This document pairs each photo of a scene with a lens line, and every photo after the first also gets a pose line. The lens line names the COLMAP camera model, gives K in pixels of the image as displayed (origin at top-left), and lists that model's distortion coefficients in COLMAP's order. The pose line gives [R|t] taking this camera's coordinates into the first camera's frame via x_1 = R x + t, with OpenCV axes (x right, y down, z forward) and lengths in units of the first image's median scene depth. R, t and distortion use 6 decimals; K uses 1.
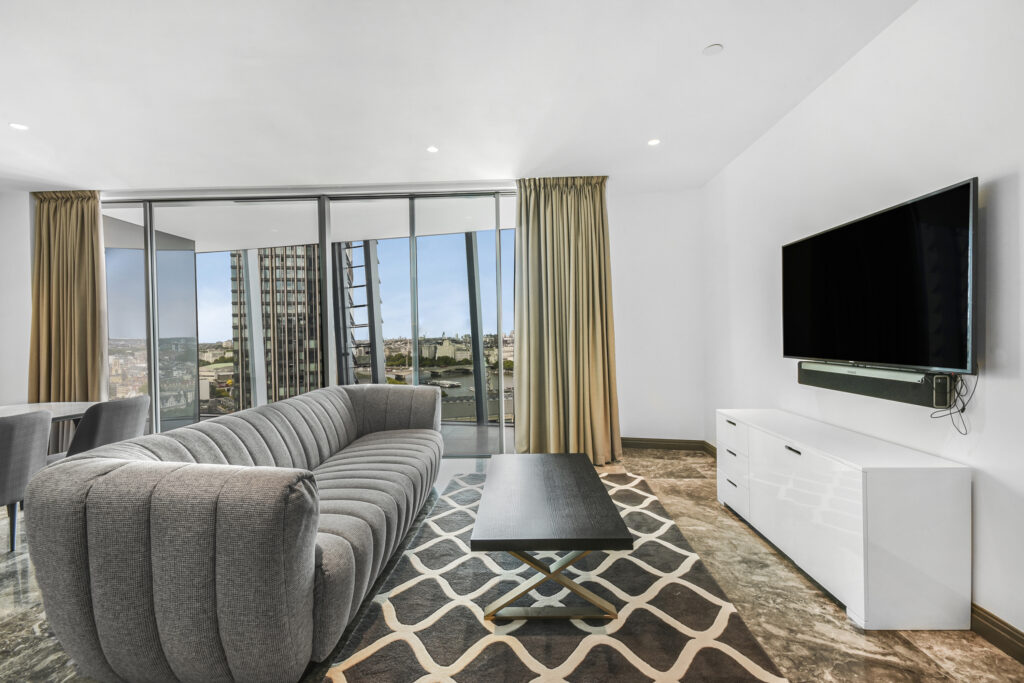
lens RADIAL K [[448.3, 0, 513.8], [0, 448.3, 340.1], [0, 0, 1]] dist [0.012502, -0.000855]
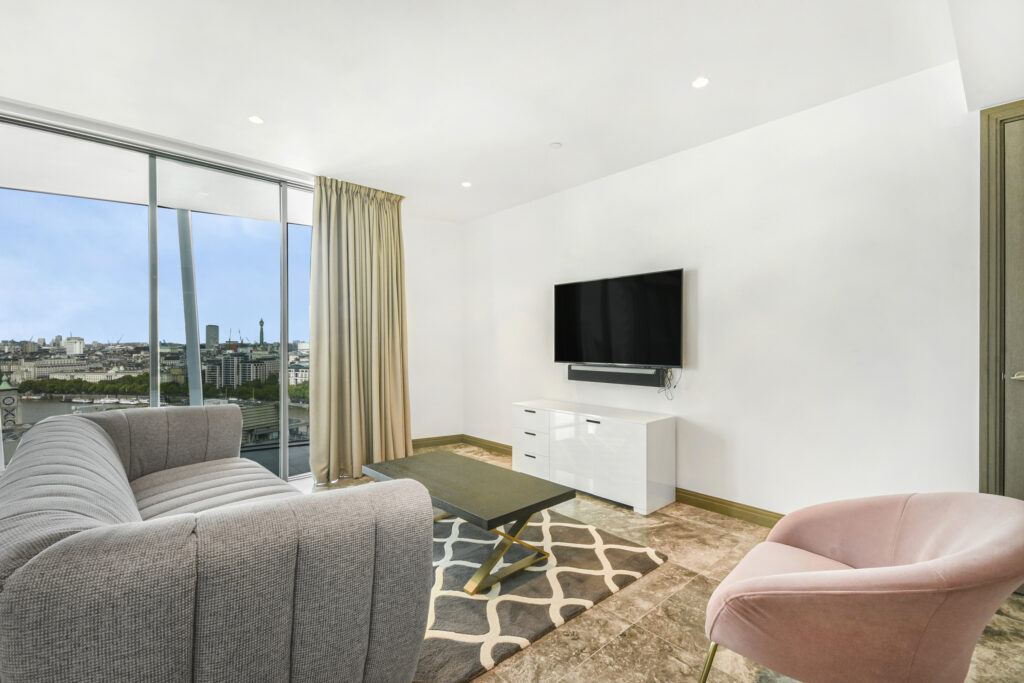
lens RADIAL K [[448.3, 0, 519.7], [0, 448.3, 344.4], [0, 0, 1]] dist [0.033055, -0.016577]
pose [[0.704207, 0.016012, 0.709814, -0.391888], [-0.005721, 0.999841, -0.016879, 0.004334], [-0.709971, 0.007825, 0.704187, 0.053745]]
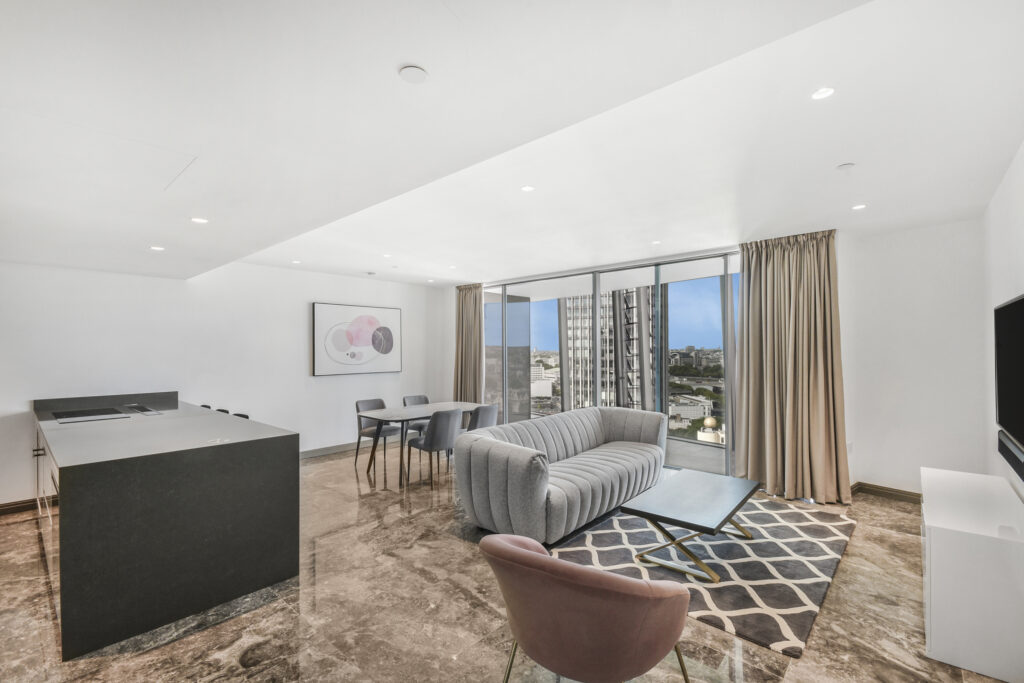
lens RADIAL K [[443.7, 0, 509.4], [0, 443.7, 346.1], [0, 0, 1]] dist [0.021525, -0.011966]
pose [[0.770875, 0.006528, -0.636953, 0.318497], [-0.011134, 0.999933, -0.003227, -0.088535], [0.636889, 0.009579, 0.770896, -0.312940]]
